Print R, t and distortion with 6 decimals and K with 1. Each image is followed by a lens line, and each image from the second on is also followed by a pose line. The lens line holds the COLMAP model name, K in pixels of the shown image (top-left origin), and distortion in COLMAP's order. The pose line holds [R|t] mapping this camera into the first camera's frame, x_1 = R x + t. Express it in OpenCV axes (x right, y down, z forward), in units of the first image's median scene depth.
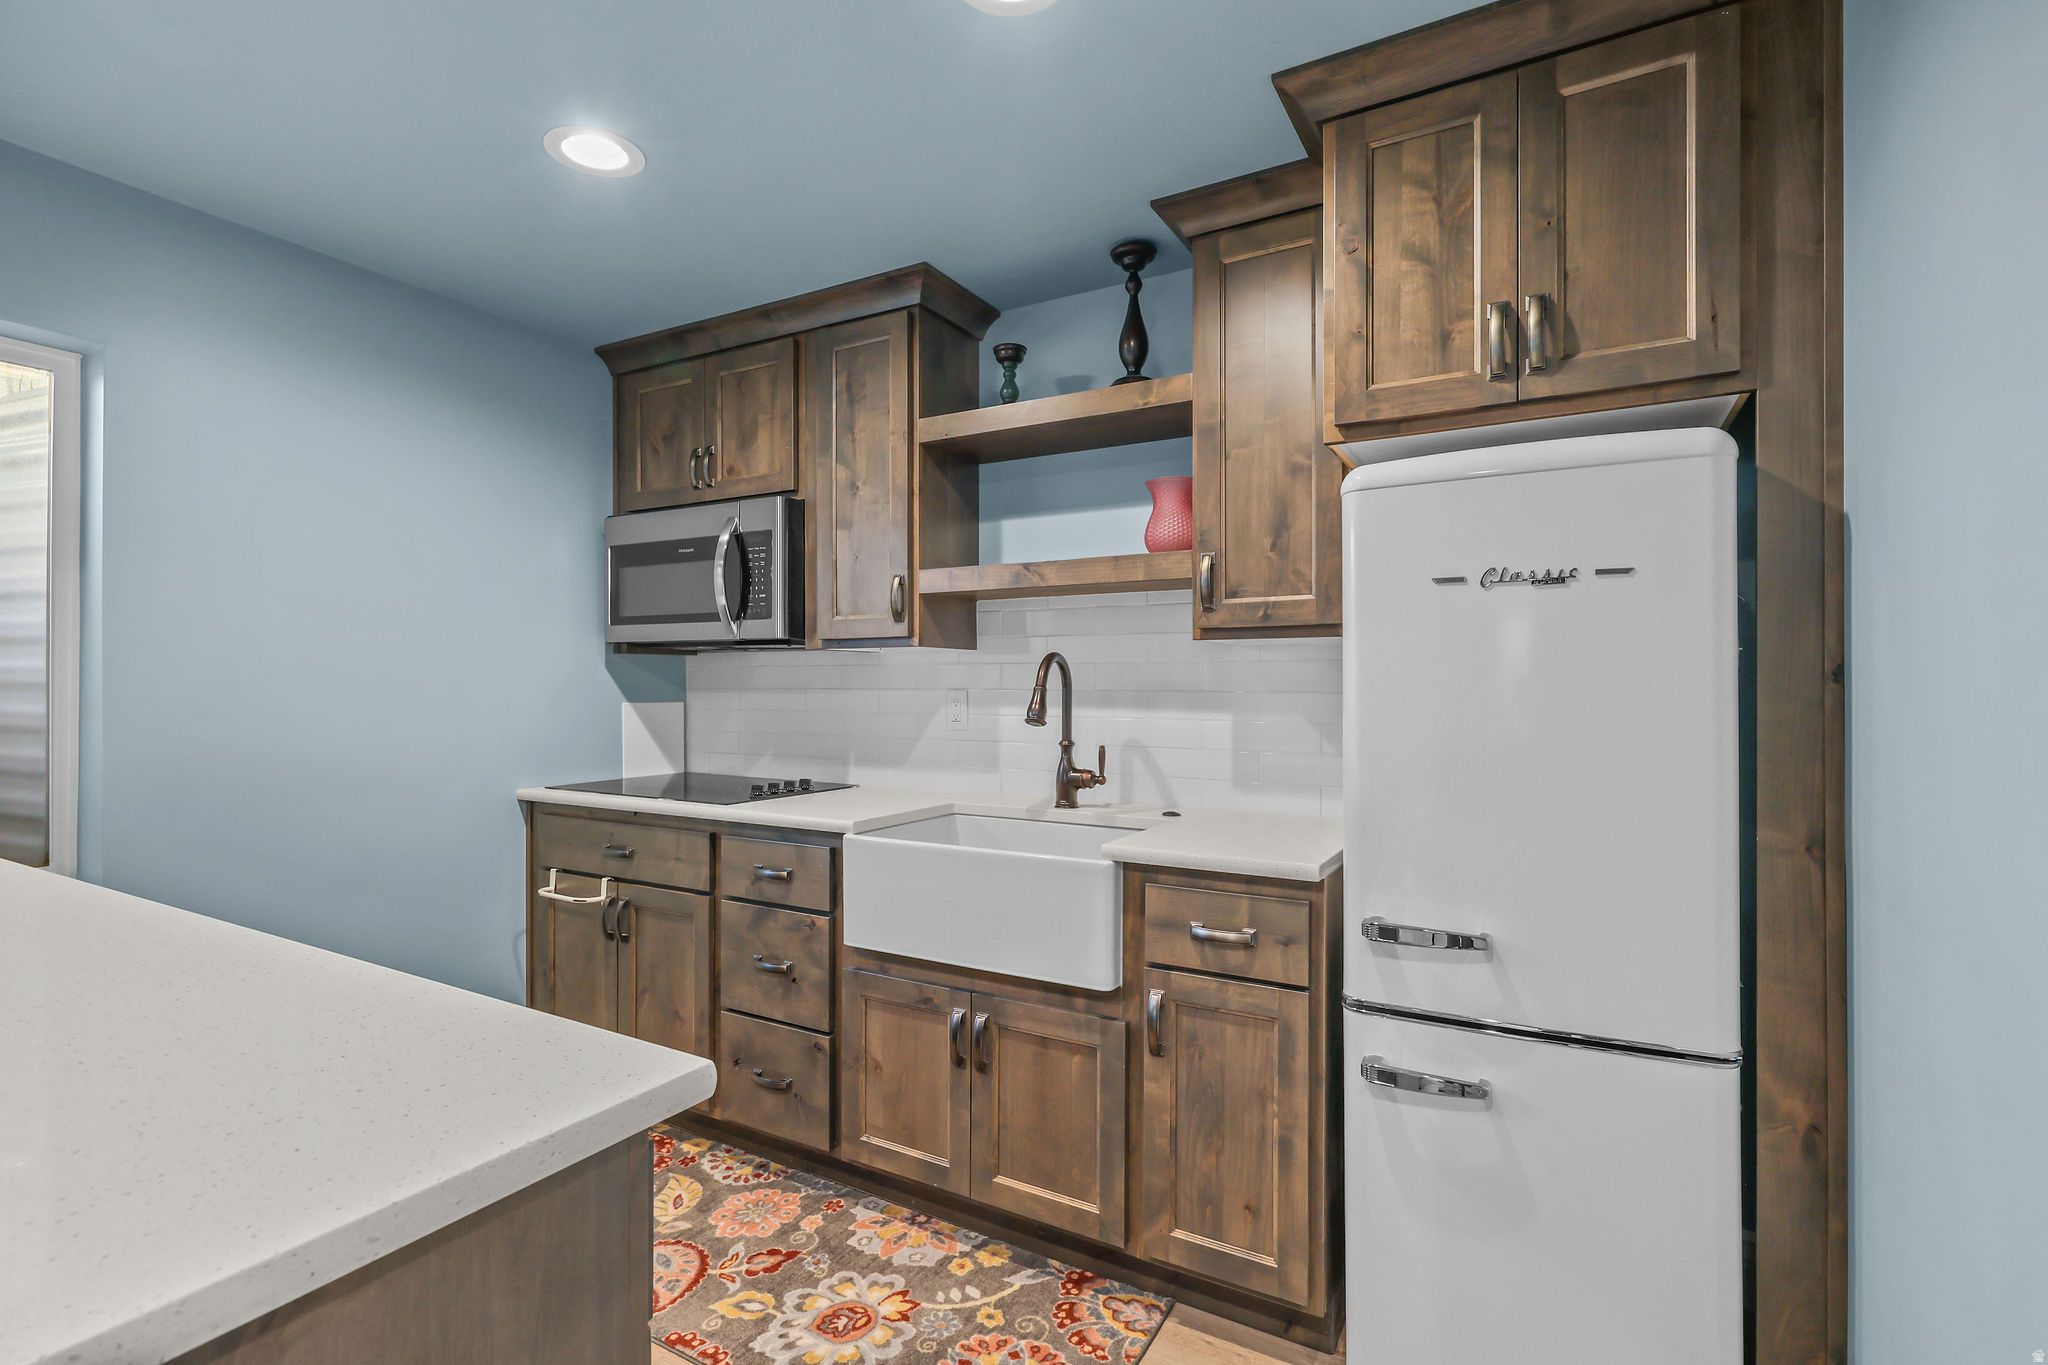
lens RADIAL K [[931.2, 0, 1008.7], [0, 931.2, 688.0], [0, 0, 1]] dist [0.001637, 0.001232]
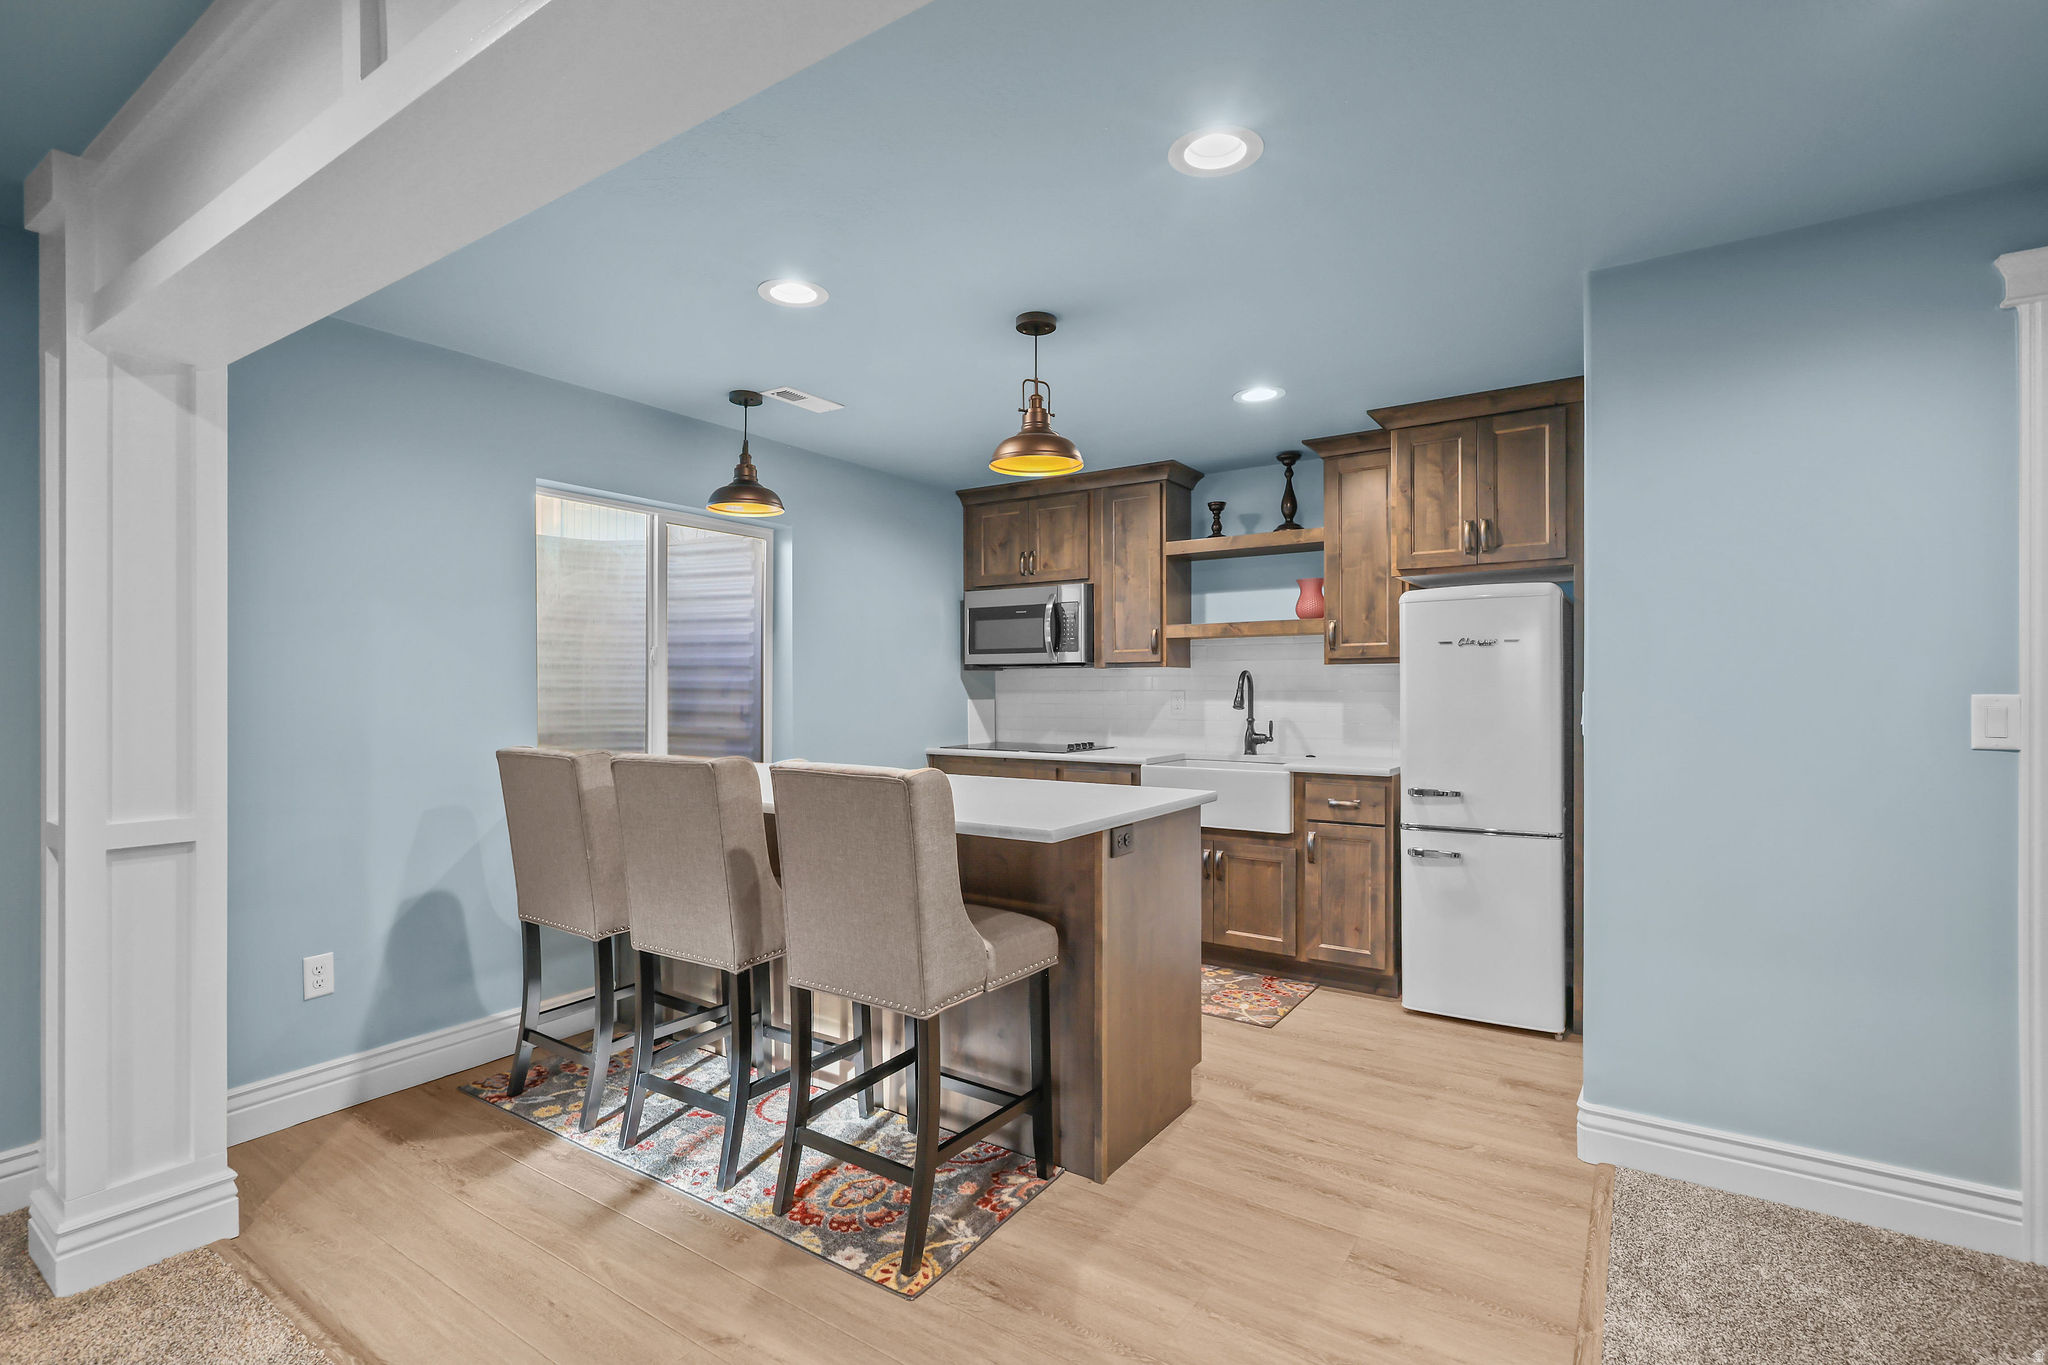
lens RADIAL K [[931.2, 0, 1022.1], [0, 931.2, 695.2], [0, 0, 1]] dist [0.001637, 0.001232]
pose [[0.997974, -0.003811, -0.063504, -0.314122], [0.004126, 0.999980, 0.004828, 0.000368], [0.063485, -0.005080, 0.997970, -0.999664]]
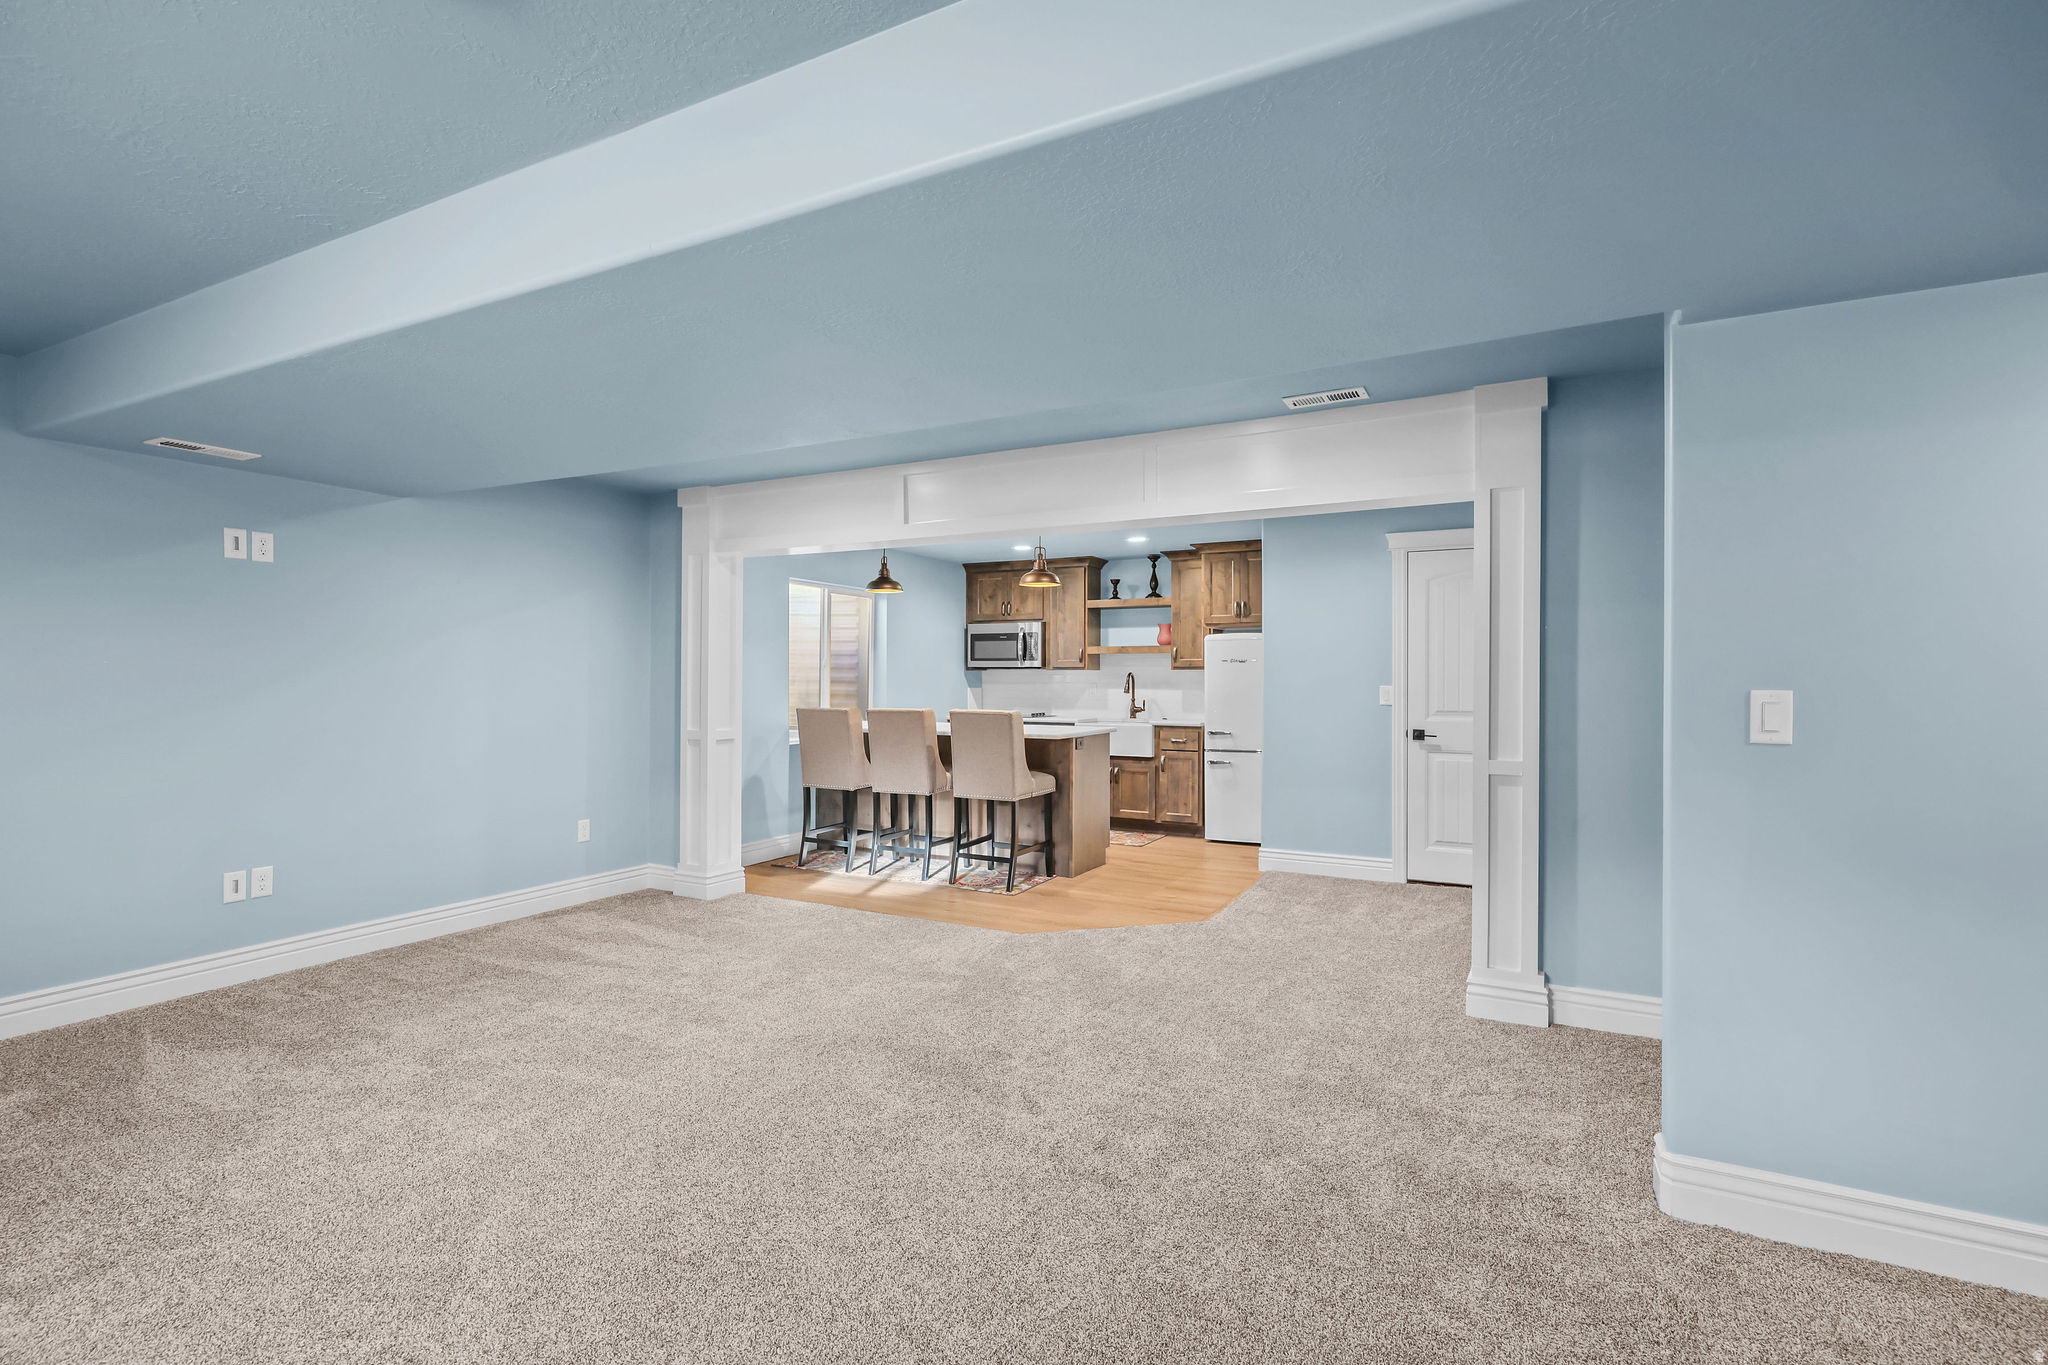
lens RADIAL K [[931.2, 0, 1008.4], [0, 931.2, 678.0], [0, 0, 1]] dist [0.001637, 0.001232]
pose [[0.999253, 0.001053, 0.038637, -0.598254], [-0.000880, 0.999989, -0.004499, -0.001855], [-0.038641, 0.004462, 0.999243, -2.703956]]
